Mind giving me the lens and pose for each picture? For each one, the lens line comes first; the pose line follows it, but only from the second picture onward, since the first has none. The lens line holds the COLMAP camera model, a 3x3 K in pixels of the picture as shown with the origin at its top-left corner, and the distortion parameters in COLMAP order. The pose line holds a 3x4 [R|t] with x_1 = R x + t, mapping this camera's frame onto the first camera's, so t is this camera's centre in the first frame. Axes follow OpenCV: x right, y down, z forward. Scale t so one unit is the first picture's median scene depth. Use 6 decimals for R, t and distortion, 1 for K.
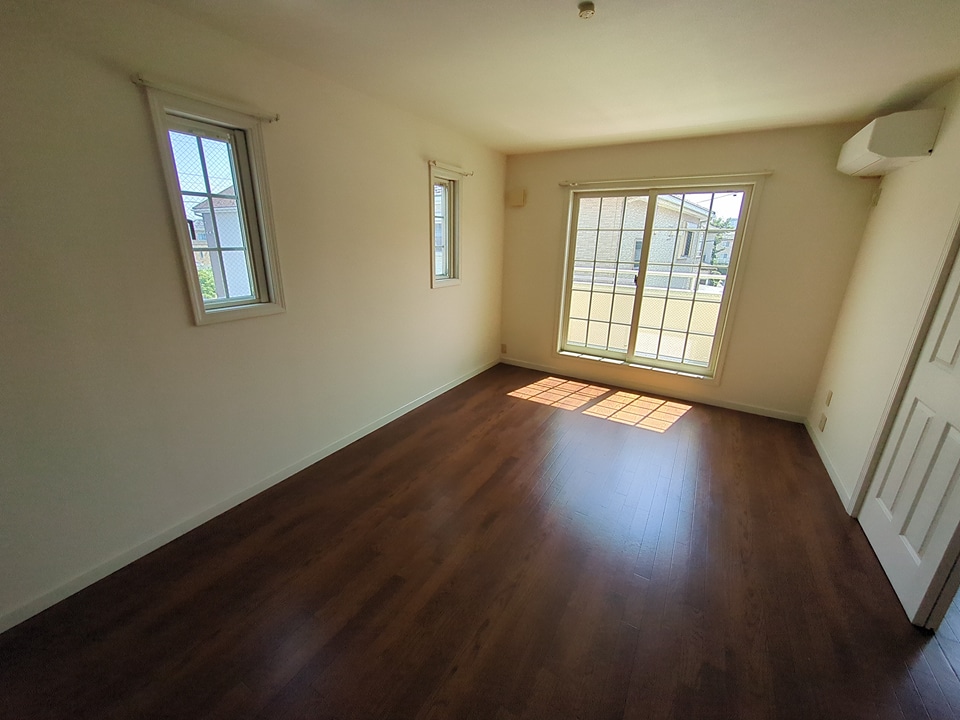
lens RADIAL K [[377.9, 0, 478.4], [0, 377.9, 355.8], [0, 0, 1]] dist [0.000312, 0.000216]
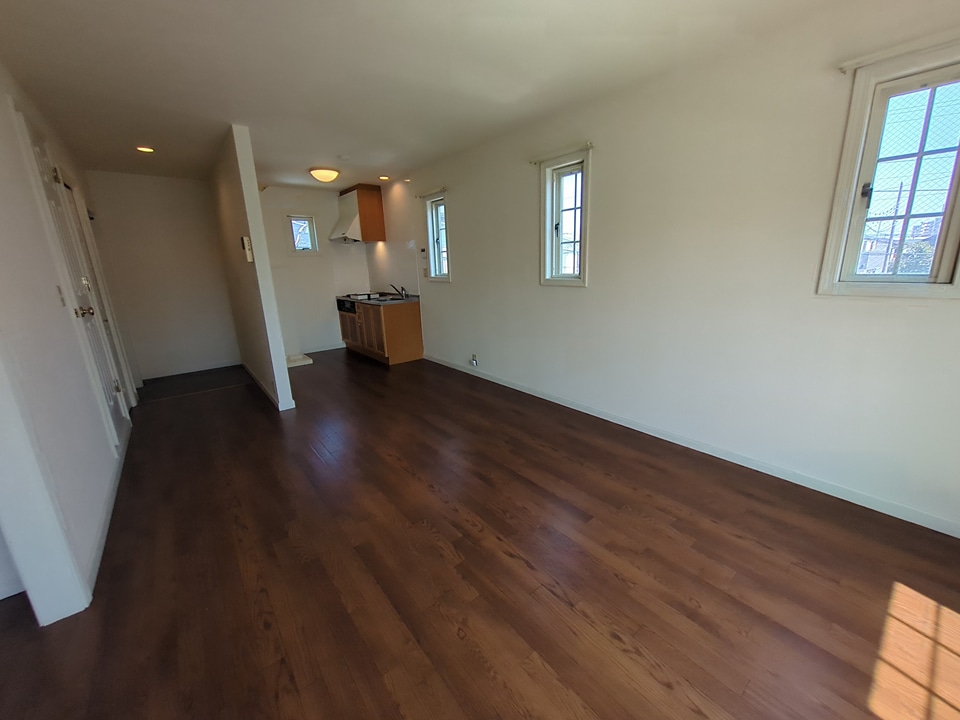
lens RADIAL K [[377.9, 0, 478.4], [0, 377.9, 355.8], [0, 0, 1]] dist [0.000312, 0.000216]
pose [[-0.333500, 0.229437, -0.914405, 0.665020], [-0.243679, 0.915994, 0.318710, -0.169220], [0.910713, 0.329111, -0.249575, 0.790187]]
